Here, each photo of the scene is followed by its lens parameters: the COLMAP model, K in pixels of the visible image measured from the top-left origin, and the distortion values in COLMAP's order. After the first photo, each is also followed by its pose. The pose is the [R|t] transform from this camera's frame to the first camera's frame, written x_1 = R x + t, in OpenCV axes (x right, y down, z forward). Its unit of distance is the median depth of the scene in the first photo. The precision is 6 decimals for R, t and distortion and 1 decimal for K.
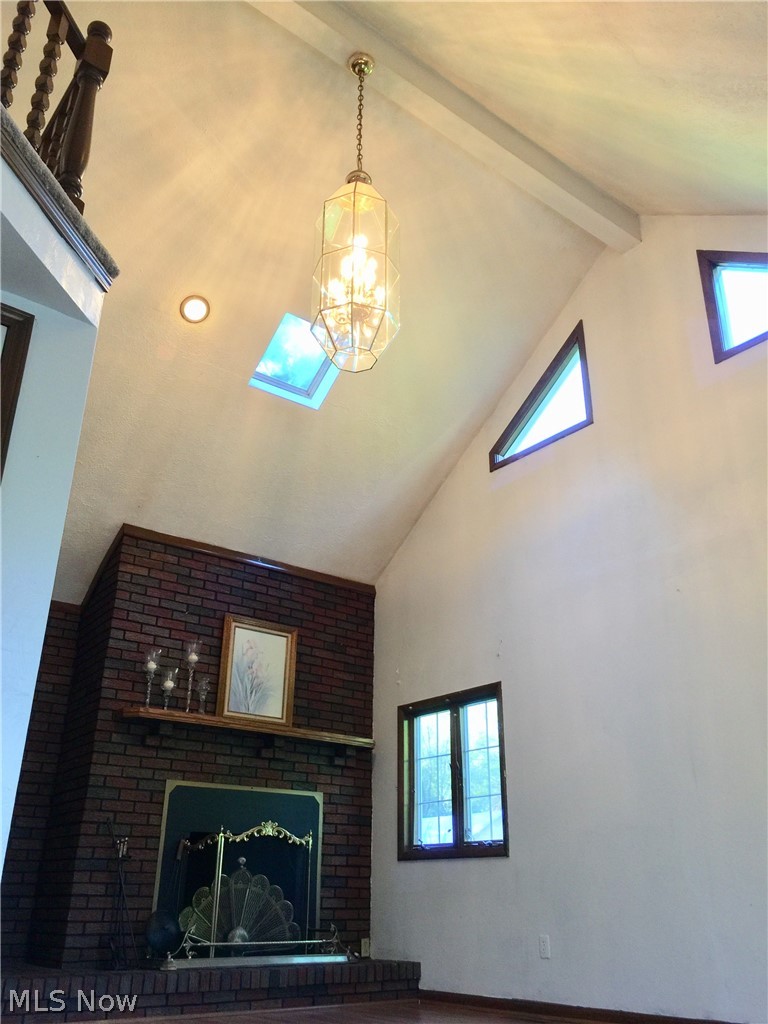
lens RADIAL K [[881.1, 0, 384.0], [0, 881.1, 512.0], [0, 0, 1]] dist [0.102588, -0.144662]
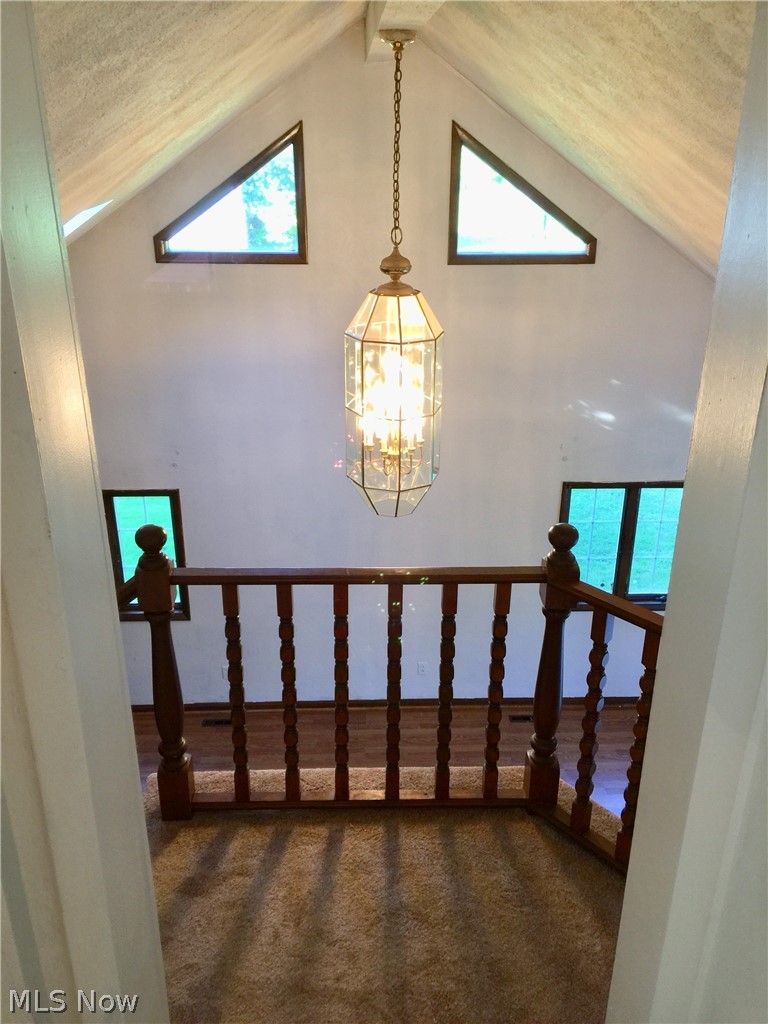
lens RADIAL K [[881.1, 0, 384.0], [0, 881.1, 512.0], [0, 0, 1]] dist [0.102588, -0.144662]
pose [[0.594496, -0.335186, 0.730907, -0.475827], [-0.325691, 0.730703, 0.599999, -0.474602], [-0.735187, -0.594746, 0.325233, 0.431276]]
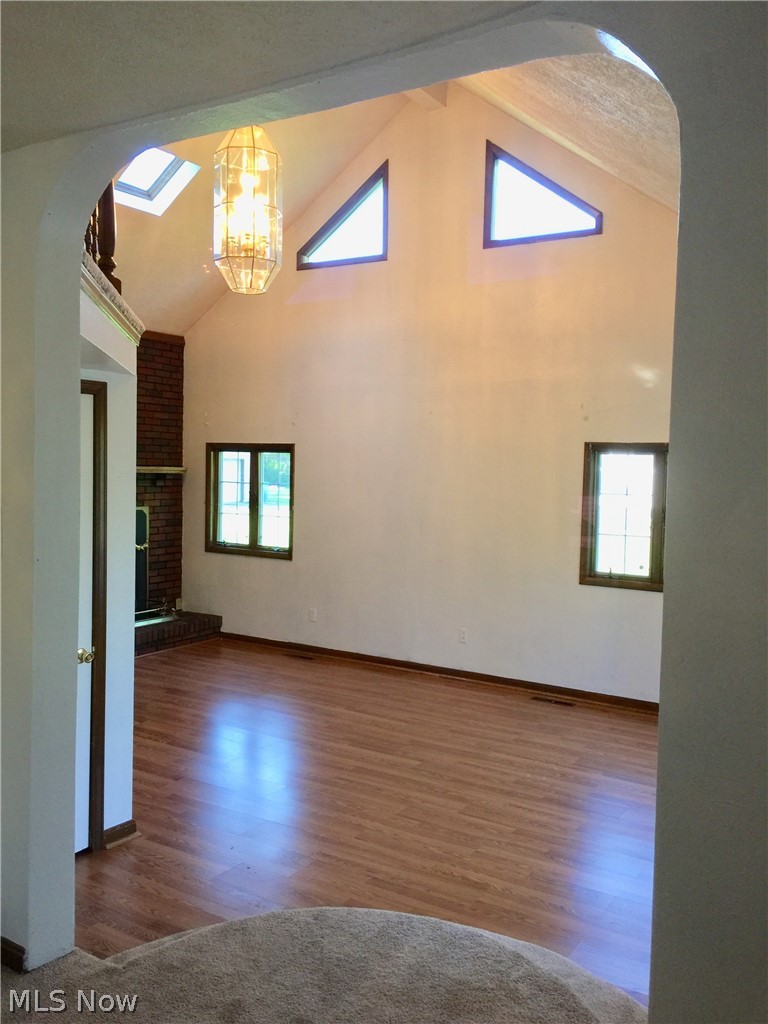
lens RADIAL K [[881.1, 0, 384.0], [0, 881.1, 512.0], [0, 0, 1]] dist [0.102588, -0.144662]
pose [[0.942302, -0.005463, 0.334718, -0.184257], [-0.149655, 0.887517, 0.435795, -0.311656], [-0.299449, -0.460743, 0.835492, -0.217425]]
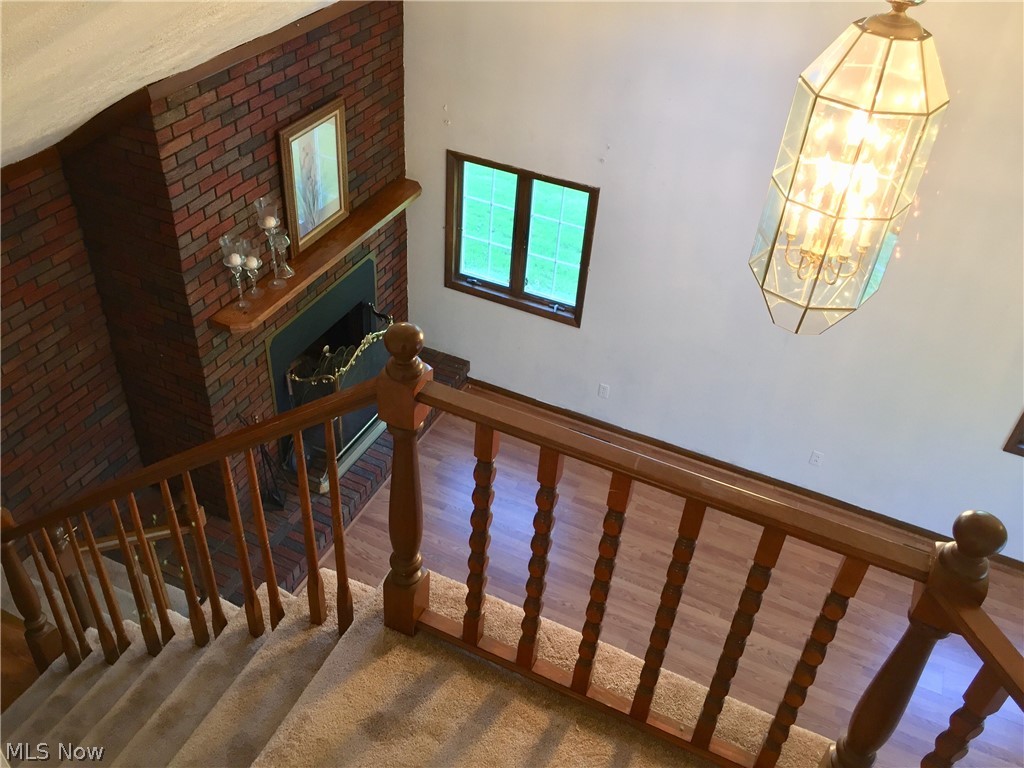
lens RADIAL K [[881.1, 0, 508.1], [0, 881.1, 380.5], [0, 0, 1]] dist [0.102588, -0.144662]
pose [[0.887004, -0.249409, 0.388612, -0.351341], [-0.234165, 0.482392, 0.844076, -0.455530], [-0.397984, -0.839698, 0.369481, 0.486991]]
